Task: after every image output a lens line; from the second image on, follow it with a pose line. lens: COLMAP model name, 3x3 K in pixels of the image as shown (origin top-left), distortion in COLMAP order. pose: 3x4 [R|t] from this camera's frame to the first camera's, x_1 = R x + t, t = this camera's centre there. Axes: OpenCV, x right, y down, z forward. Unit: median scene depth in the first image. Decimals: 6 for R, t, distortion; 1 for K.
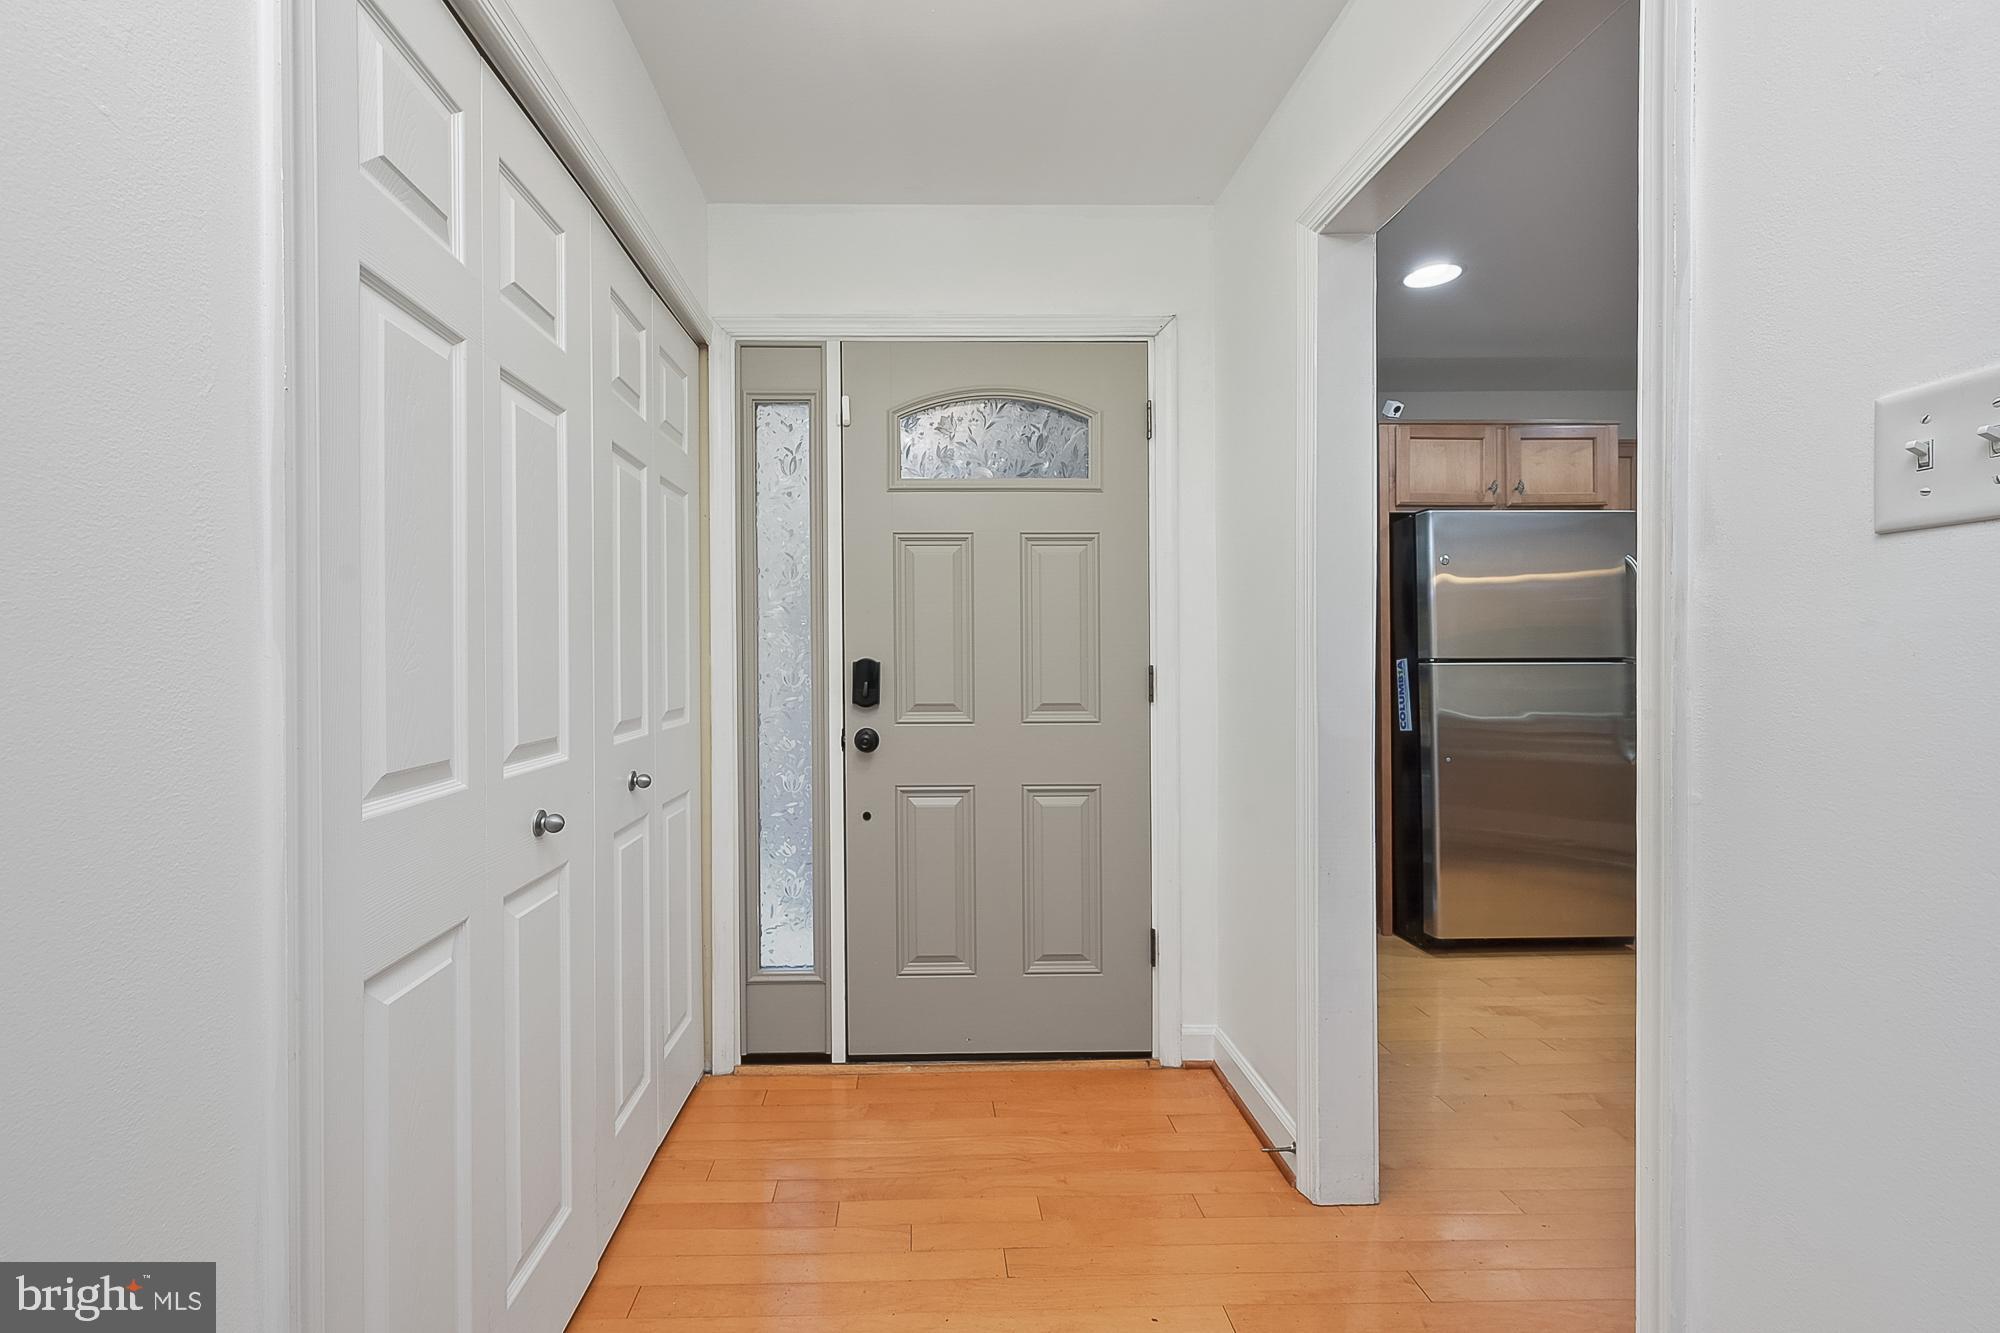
lens RADIAL K [[814.0, 0, 999.8], [0, 814.0, 656.4], [0, 0, 1]] dist [0.001529, -0.000107]
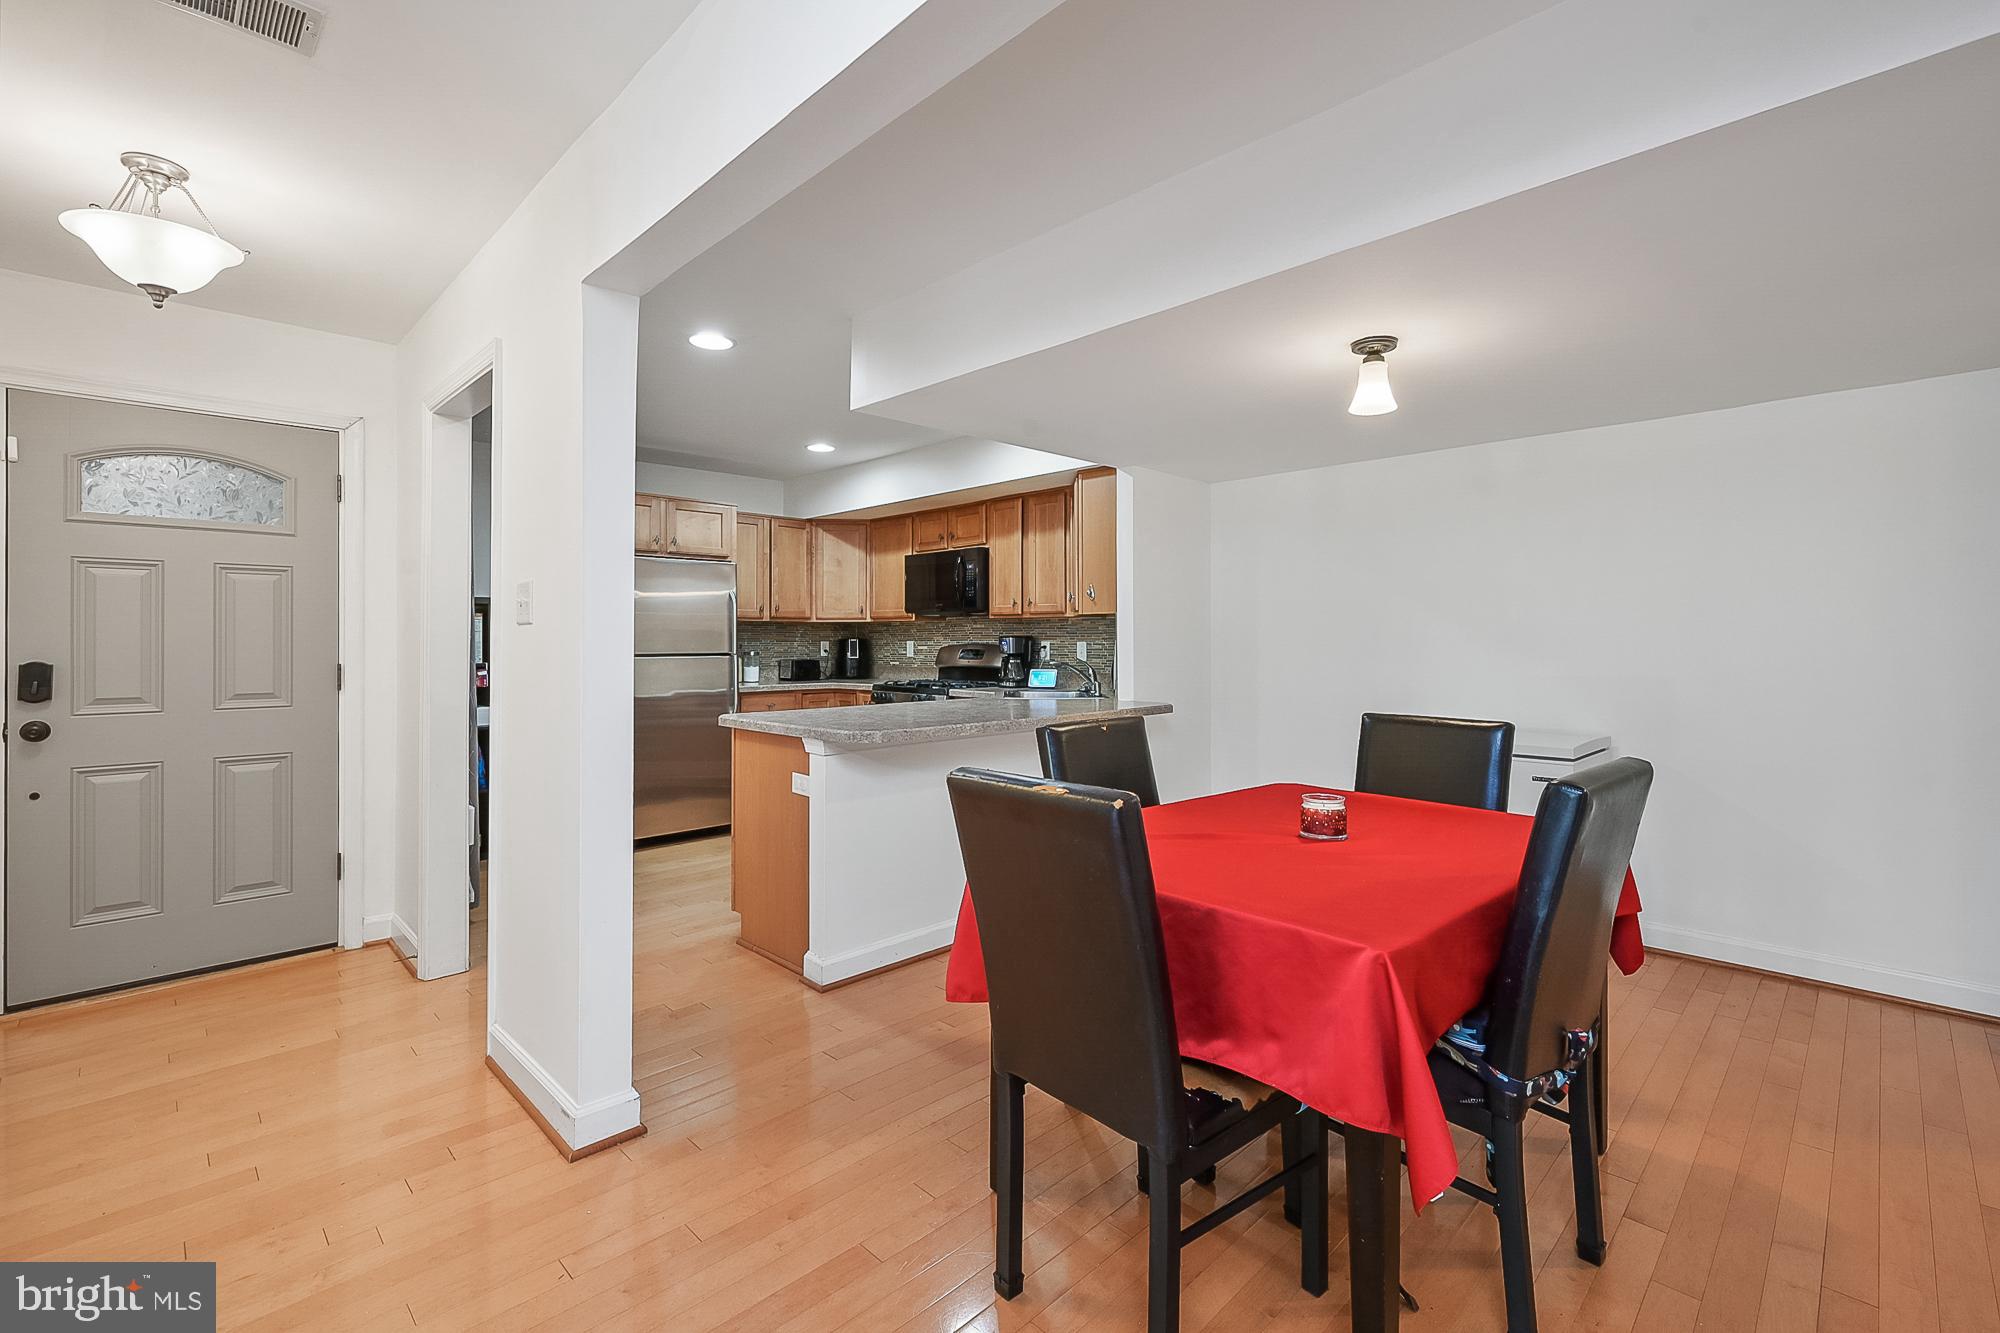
lens RADIAL K [[872.0, 0, 1008.6], [0, 872.0, 631.1], [0, 0, 1]] dist [-0.000148, 0.001243]
pose [[0.769527, 0.007991, 0.638564, 0.111300], [0.003658, 0.999850, -0.016921, -0.015178], [-0.638604, 0.015357, 0.769383, -0.869993]]
